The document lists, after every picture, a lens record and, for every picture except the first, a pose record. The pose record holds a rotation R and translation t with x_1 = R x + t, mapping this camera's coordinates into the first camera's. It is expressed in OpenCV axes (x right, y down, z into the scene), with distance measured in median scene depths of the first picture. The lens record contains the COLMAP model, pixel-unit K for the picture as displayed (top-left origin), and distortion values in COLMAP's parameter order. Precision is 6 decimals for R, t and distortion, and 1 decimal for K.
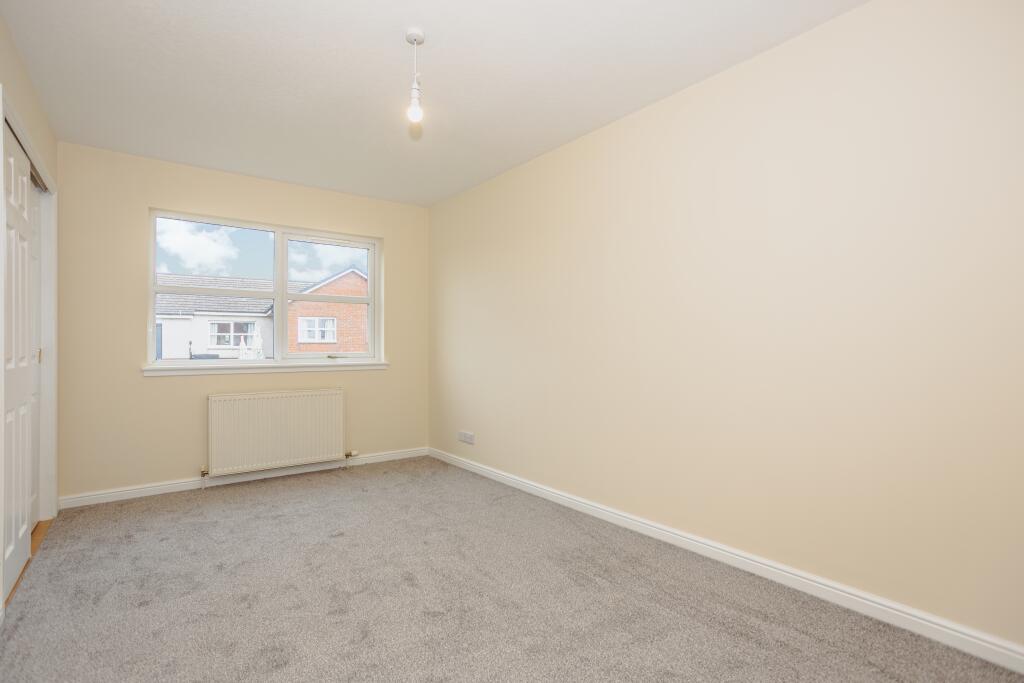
lens RADIAL K [[502.1, 0, 505.8], [0, 502.1, 341.0], [0, 0, 1]] dist [-0.027791, 0.007975]
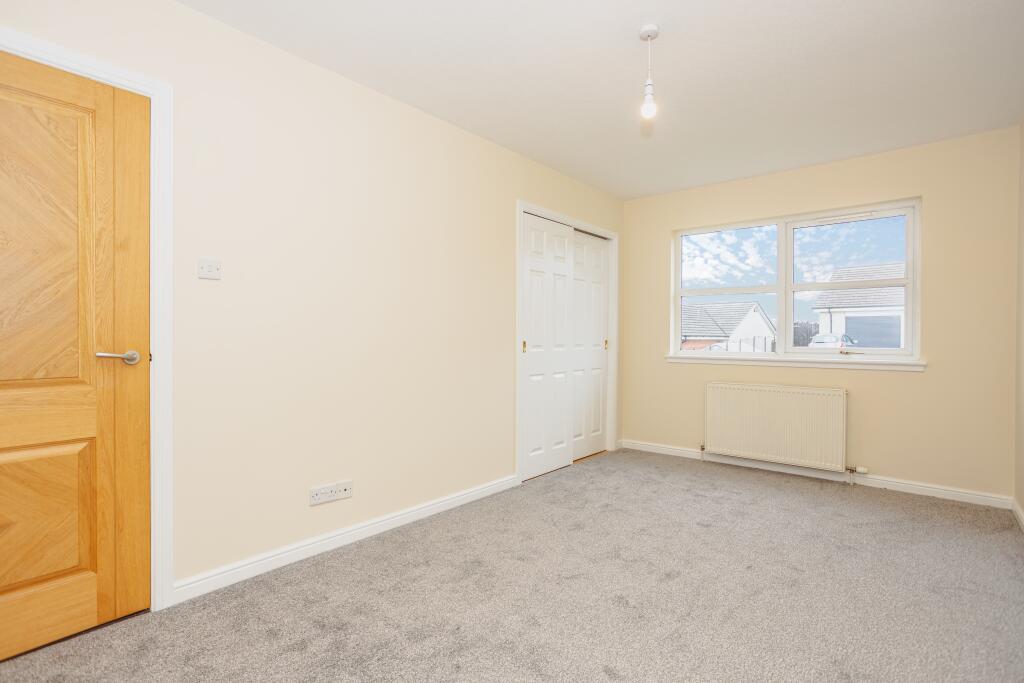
lens RADIAL K [[502.1, 0, 506.1], [0, 502.1, 341.6], [0, 0, 1]] dist [-0.027791, 0.007975]
pose [[0.190684, 0.011397, -0.981585, 0.479023], [0.005783, 0.999902, 0.012733, -0.001713], [0.981634, -0.008105, 0.190599, 0.336322]]
